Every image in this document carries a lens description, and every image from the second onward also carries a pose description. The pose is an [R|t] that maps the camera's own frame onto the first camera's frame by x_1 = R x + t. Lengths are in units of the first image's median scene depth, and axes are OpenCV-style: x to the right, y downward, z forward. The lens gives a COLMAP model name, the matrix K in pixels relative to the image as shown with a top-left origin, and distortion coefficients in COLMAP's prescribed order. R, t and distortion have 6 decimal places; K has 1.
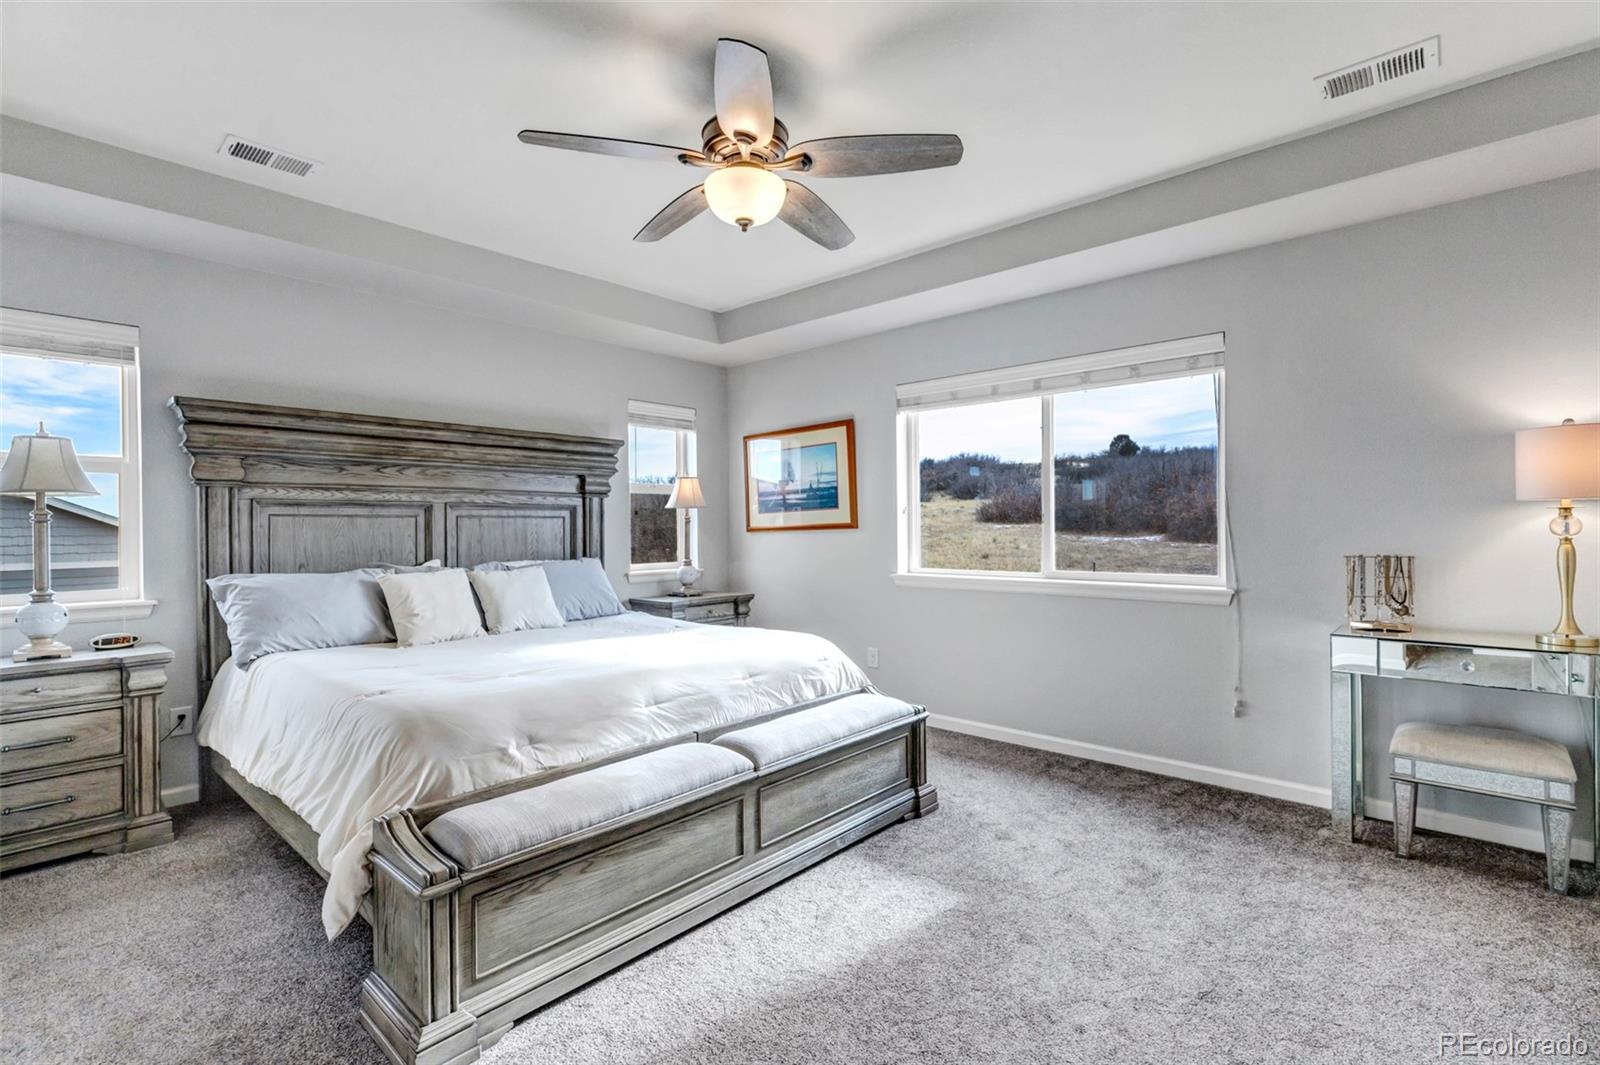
lens RADIAL K [[735.8, 0, 800.2], [0, 735.8, 529.3], [0, 0, 1]] dist [-0.002244, 0.000961]
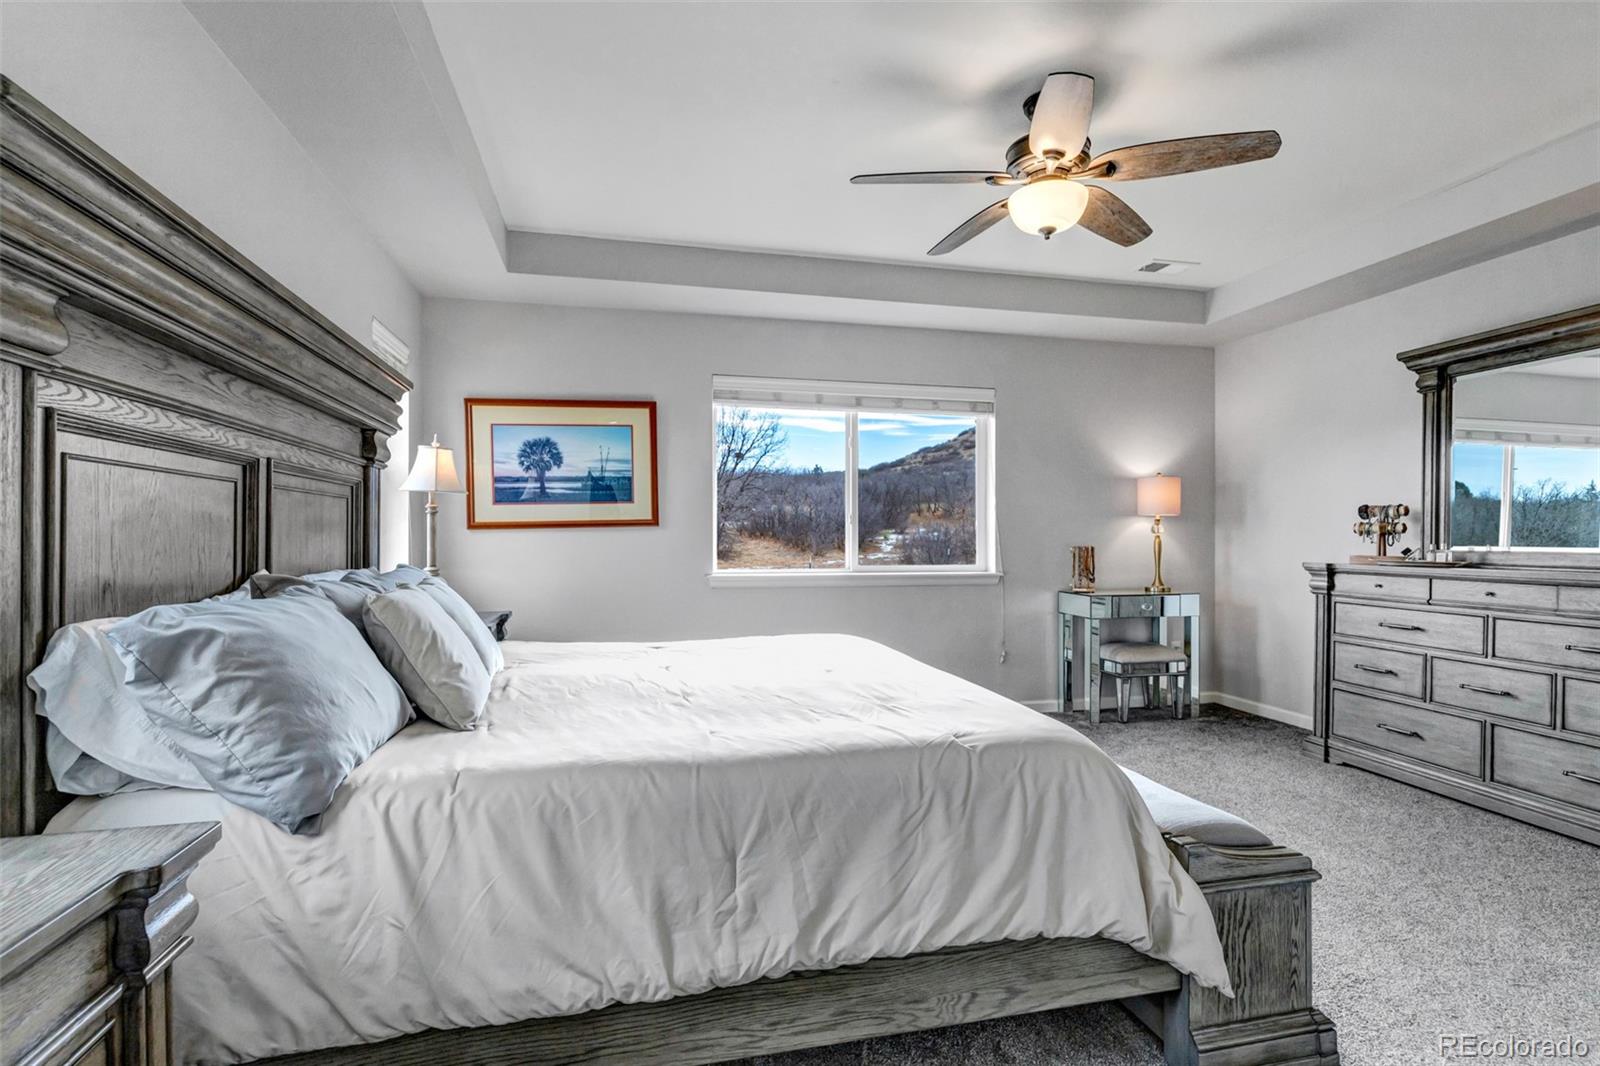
lens RADIAL K [[782.8, 0, 800.3], [0, 782.8, 538.0], [0, 0, 1]] dist [0.002508, 0.000108]
pose [[0.568881, 0.007530, 0.822385, -0.600180], [-0.004375, 0.999972, -0.006130, 0.018269], [-0.822408, -0.000110, 0.568898, 0.321596]]
